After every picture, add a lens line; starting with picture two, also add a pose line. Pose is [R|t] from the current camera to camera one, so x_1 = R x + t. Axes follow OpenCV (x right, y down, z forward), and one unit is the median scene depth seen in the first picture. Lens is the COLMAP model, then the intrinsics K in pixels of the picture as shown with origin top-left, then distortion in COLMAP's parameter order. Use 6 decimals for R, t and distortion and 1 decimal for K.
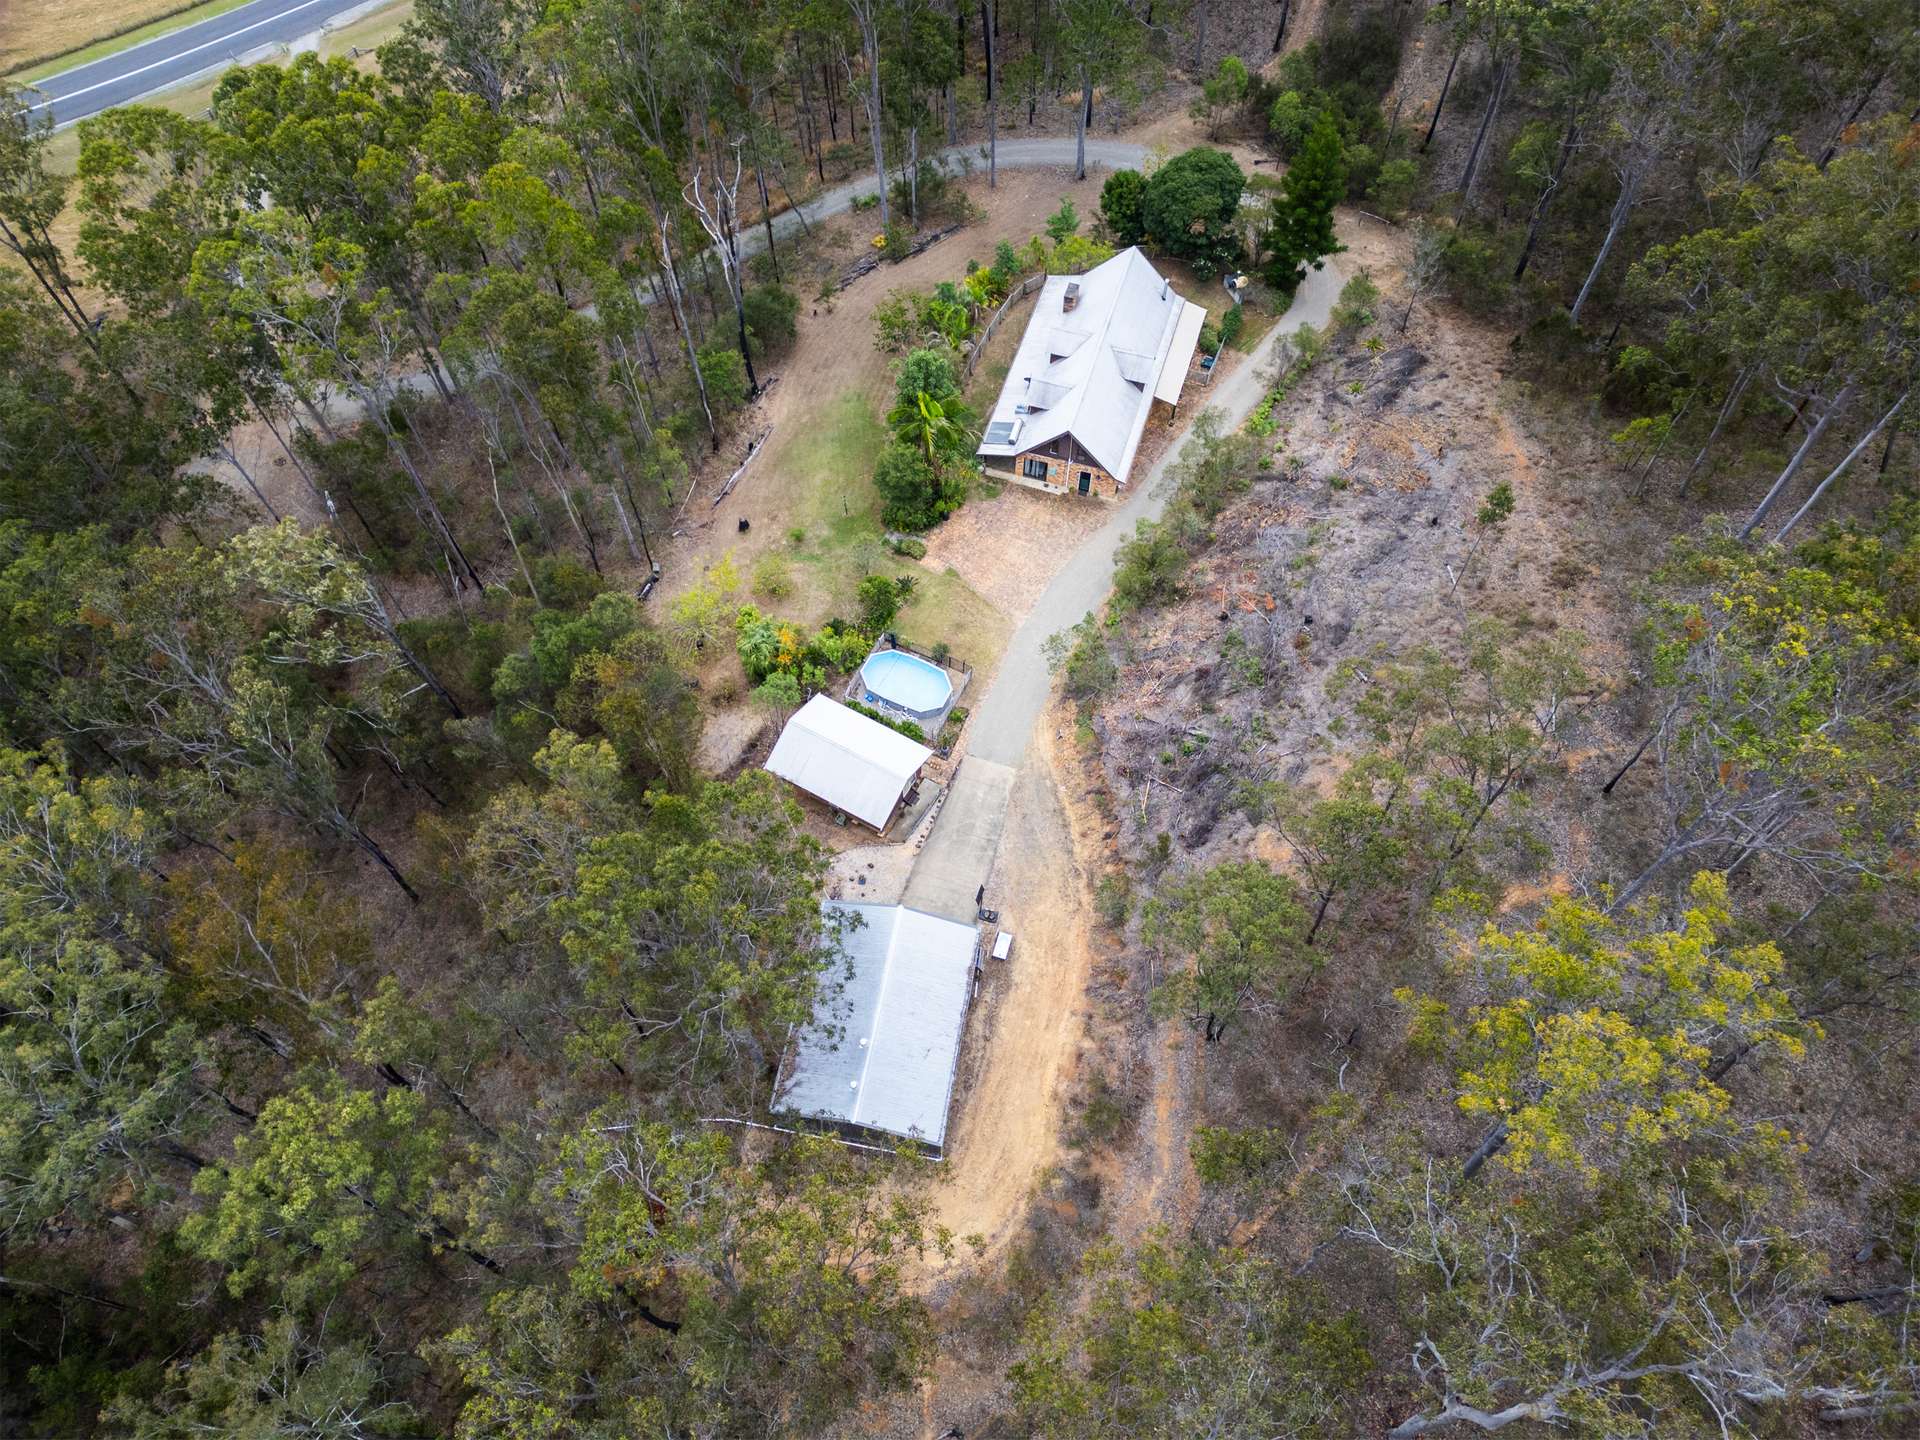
lens RADIAL K [[1325.4, 0, 939.1], [0, 1325.4, 719.7], [0, 0, 1]] dist [0.060435, -0.049017]
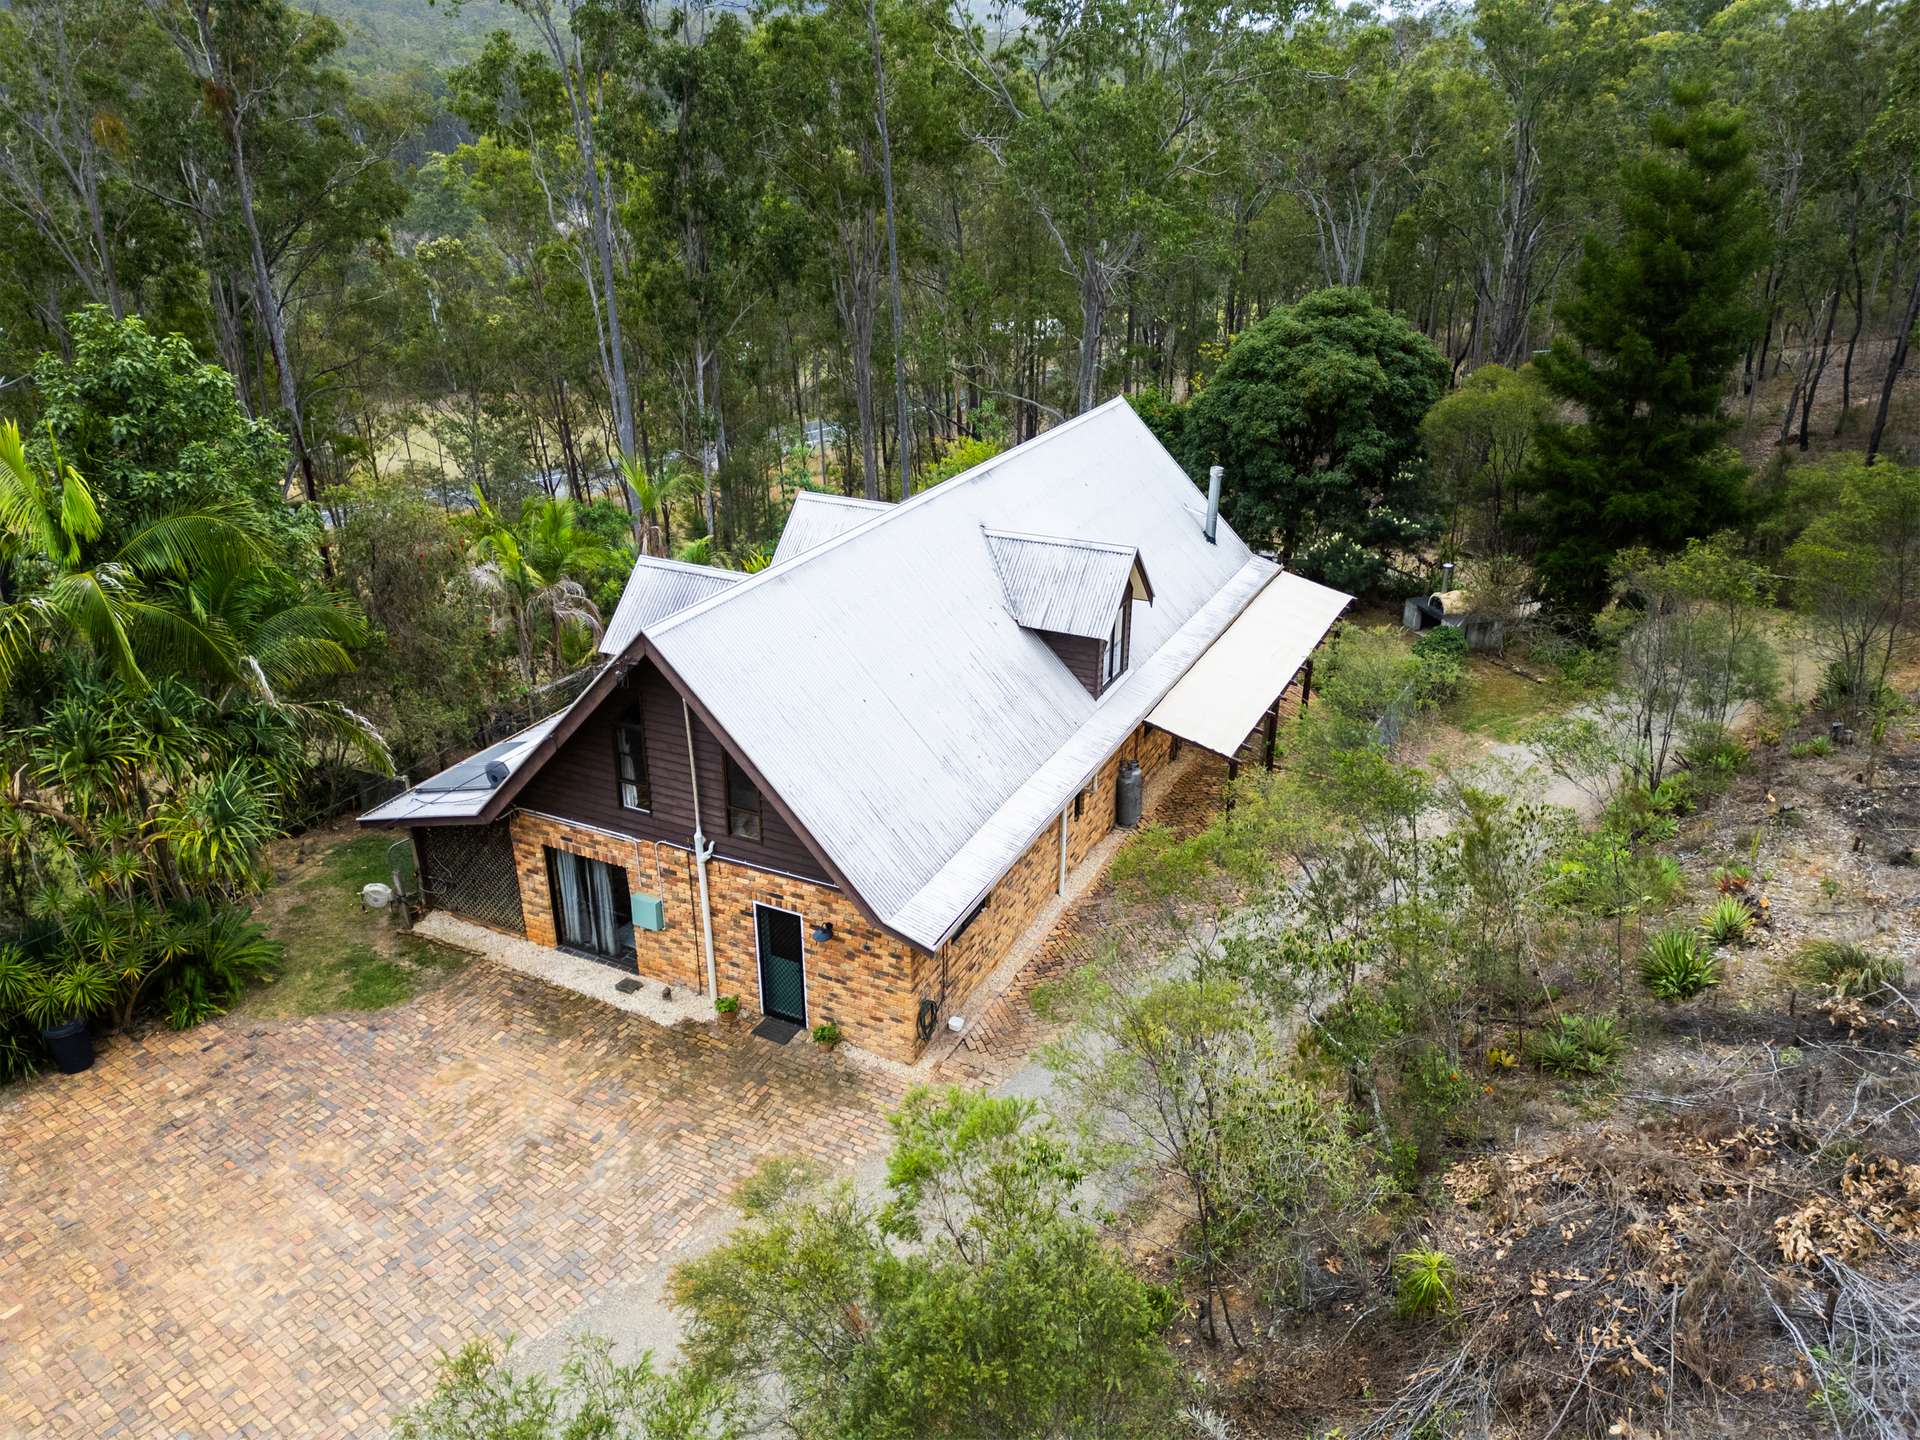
lens RADIAL K [[1325.4, 0, 939.1], [0, 1325.4, 719.7], [0, 0, 1]] dist [0.060435, -0.049017]
pose [[0.985964, 0.056323, -0.157171, 0.165475], [-0.138653, 0.800642, -0.582879, -0.090065], [0.093009, 0.596489, 0.797214, 0.807168]]
